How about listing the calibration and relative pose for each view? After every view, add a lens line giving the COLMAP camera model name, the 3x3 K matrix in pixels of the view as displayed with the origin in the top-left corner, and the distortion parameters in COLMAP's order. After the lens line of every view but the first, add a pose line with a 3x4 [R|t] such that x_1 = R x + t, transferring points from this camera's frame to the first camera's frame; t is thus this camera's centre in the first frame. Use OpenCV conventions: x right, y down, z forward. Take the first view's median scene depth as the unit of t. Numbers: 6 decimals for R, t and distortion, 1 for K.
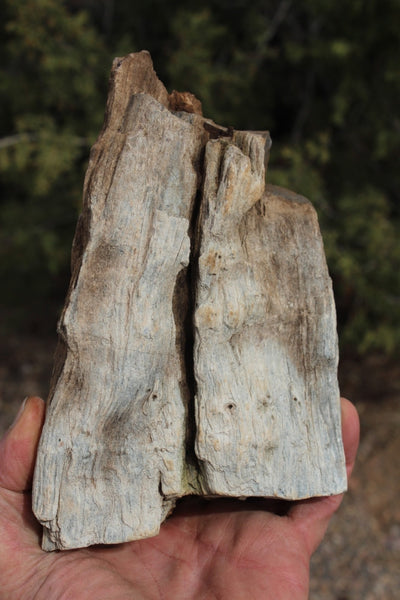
lens RADIAL K [[983.5, 0, 200.0], [0, 983.5, 300.0], [0, 0, 1]] dist [-0.015935, -0.013652]
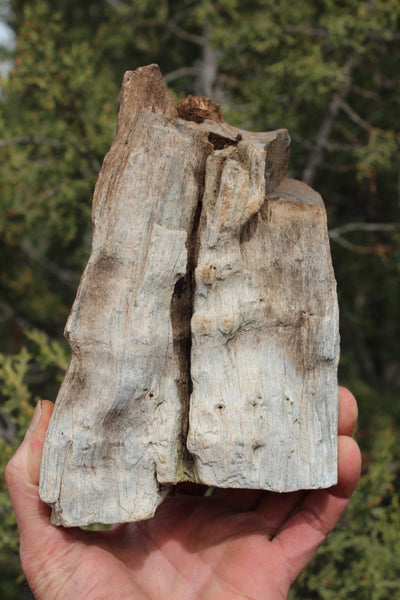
lens RADIAL K [[983.5, 0, 200.0], [0, 983.5, 300.0], [0, 0, 1]] dist [-0.015935, -0.013652]
pose [[0.979691, 0.039074, -0.196671, 0.215874], [-0.010098, 0.989199, 0.146229, -0.165947], [0.200260, -0.141274, 0.969504, -0.038552]]
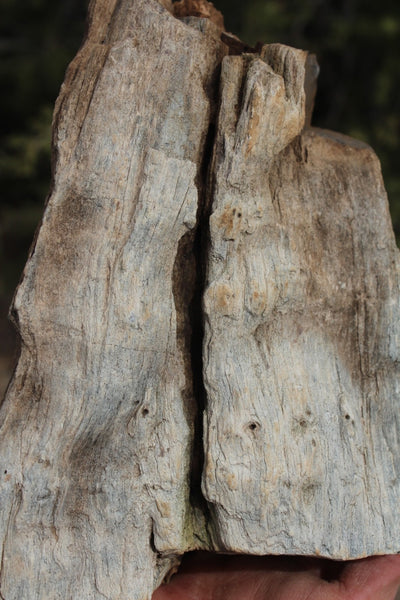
lens RADIAL K [[983.5, 0, 200.0], [0, 983.5, 300.0], [0, 0, 1]] dist [-0.015935, -0.013652]
pose [[0.997089, 0.003160, -0.076183, 0.046165], [-0.003935, 0.999942, -0.010017, 0.024738], [0.076147, 0.010288, 0.997044, 0.292518]]
